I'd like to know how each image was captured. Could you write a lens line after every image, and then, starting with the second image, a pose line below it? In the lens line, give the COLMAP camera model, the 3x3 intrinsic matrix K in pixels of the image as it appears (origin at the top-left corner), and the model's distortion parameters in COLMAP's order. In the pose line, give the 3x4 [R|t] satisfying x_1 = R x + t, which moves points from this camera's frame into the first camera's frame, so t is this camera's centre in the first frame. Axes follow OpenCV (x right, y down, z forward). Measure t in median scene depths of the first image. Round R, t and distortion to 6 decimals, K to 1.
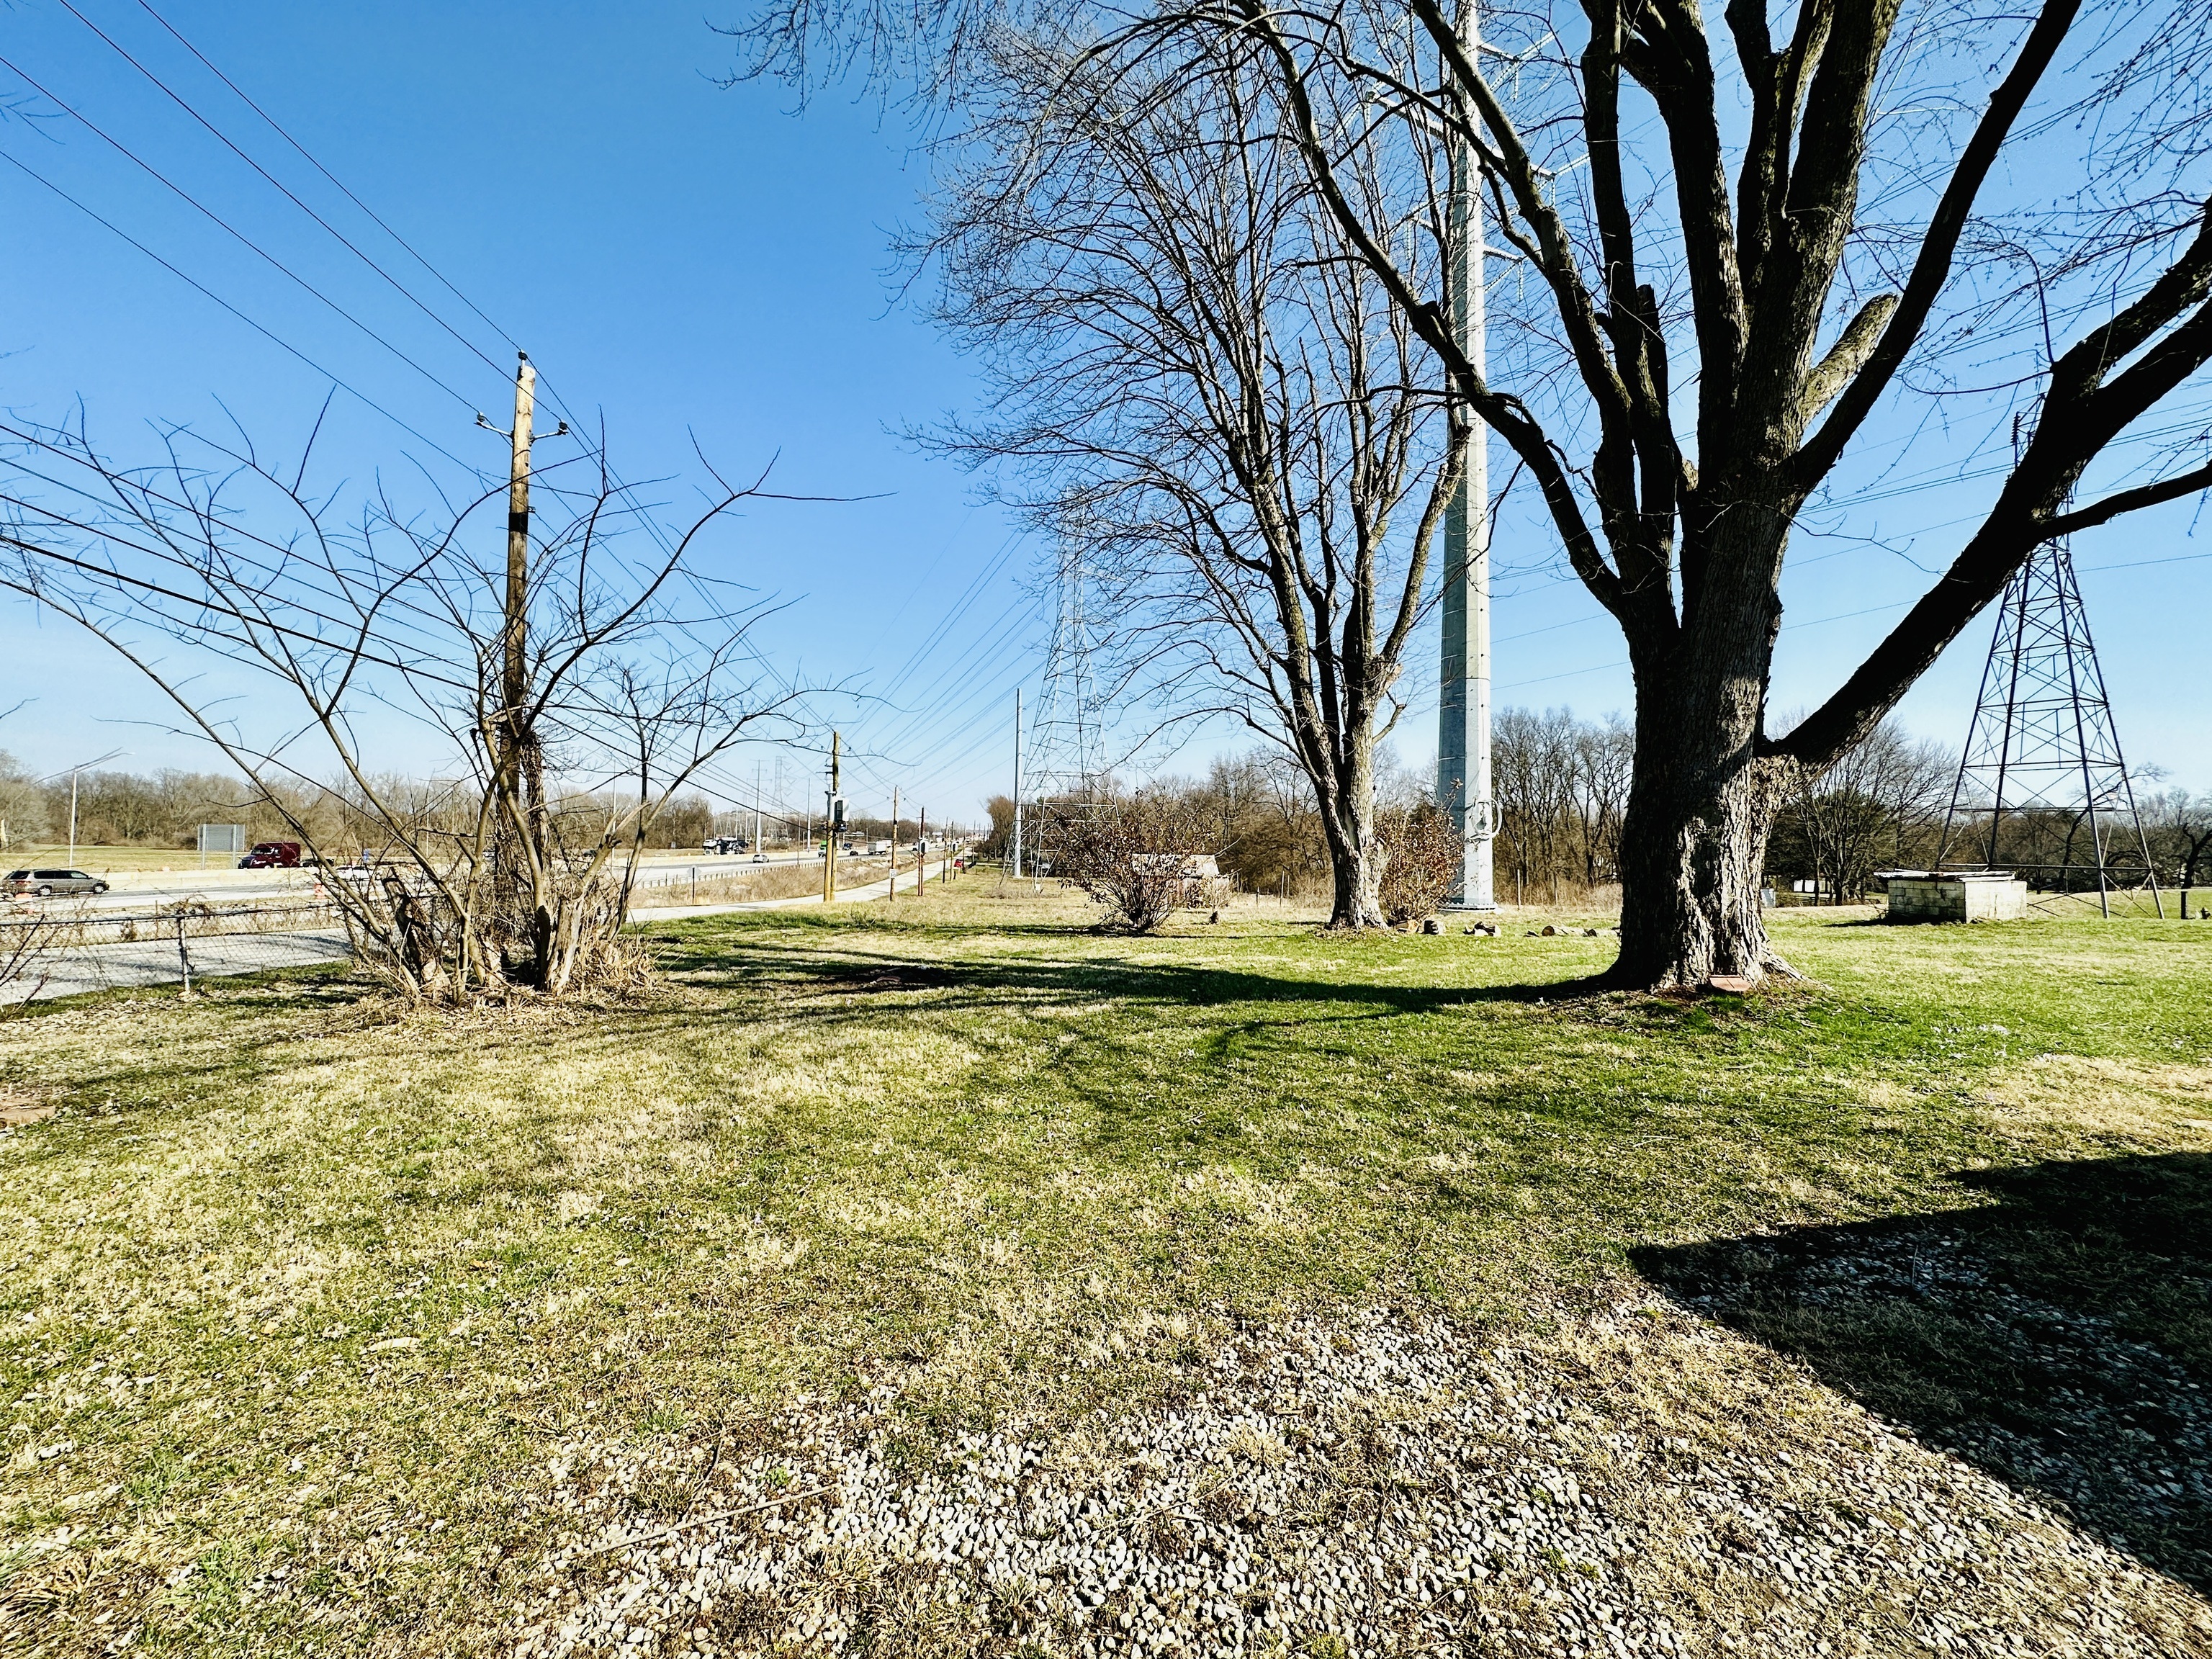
lens RADIAL K [[1000.6, 0, 1106.0], [0, 1000.6, 829.5], [0, 0, 1]] dist [-0.000510, -0.000127]
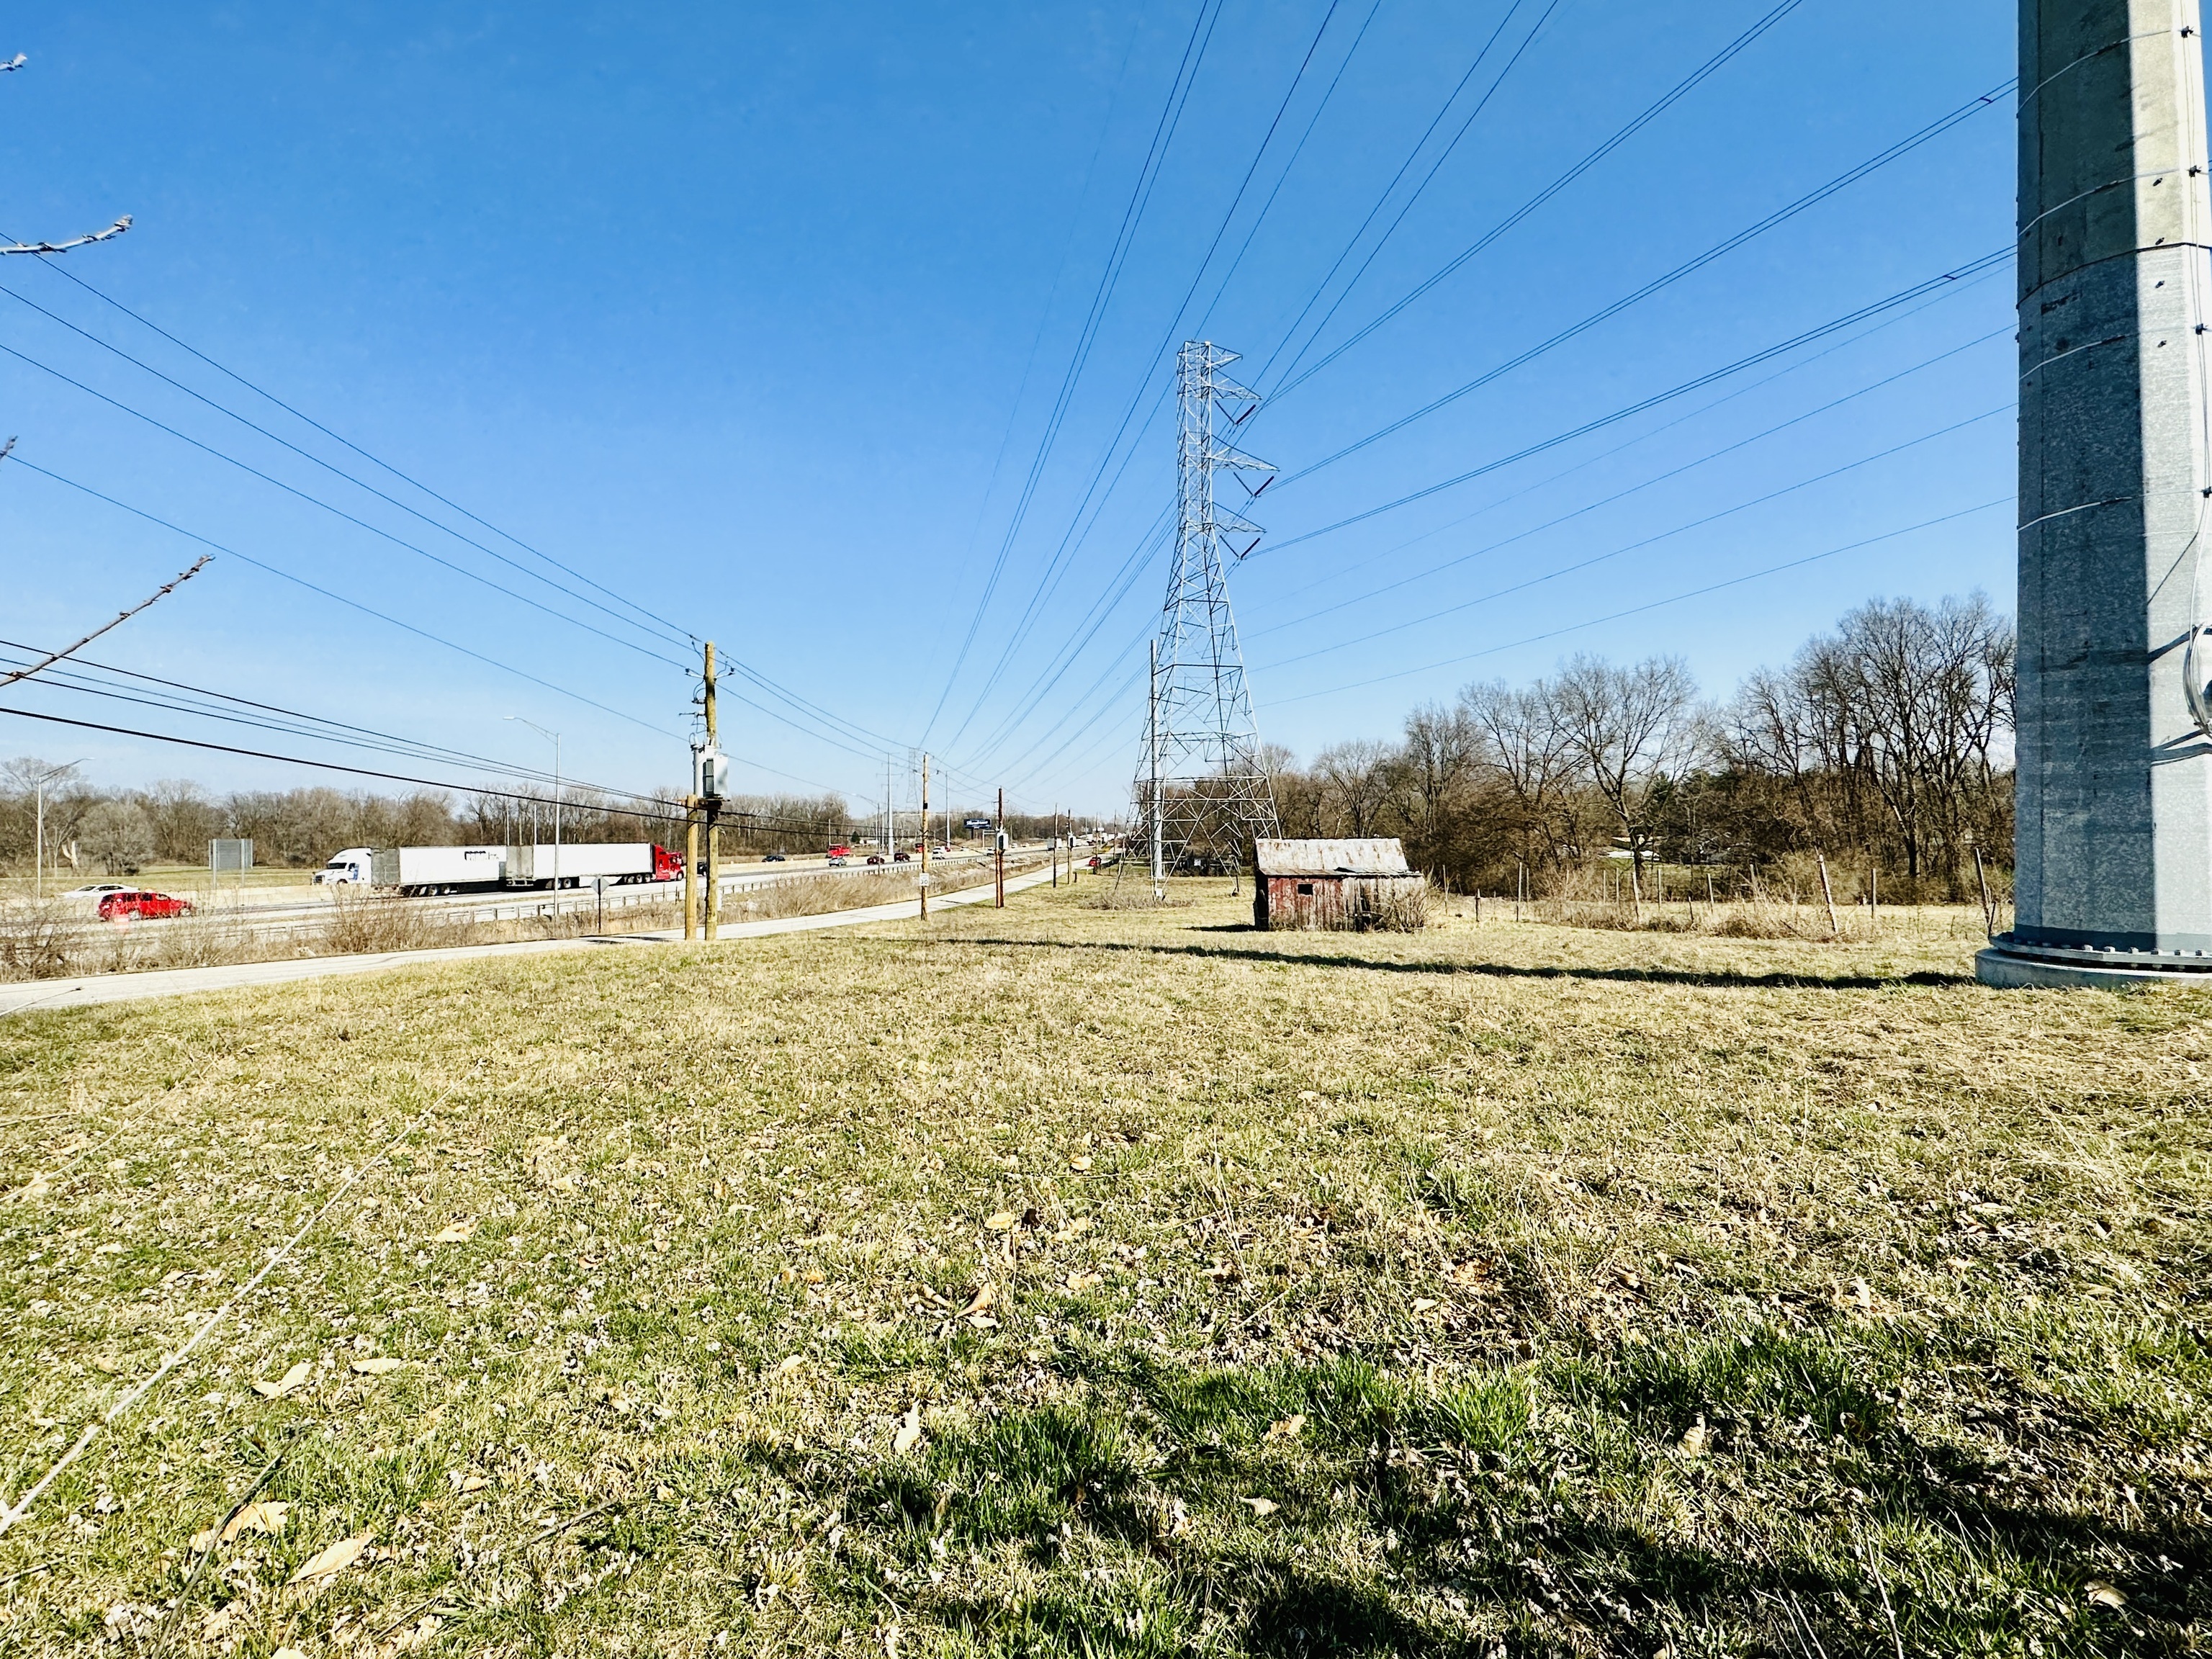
lens RADIAL K [[1000.6, 0, 1106.0], [0, 1000.6, 829.5], [0, 0, 1]] dist [-0.000510, -0.000127]
pose [[0.978831, -0.032145, -0.202131, 0.034310], [0.032806, 0.999462, -0.000082, 0.008895], [0.202025, -0.006551, 0.979358, 0.226320]]
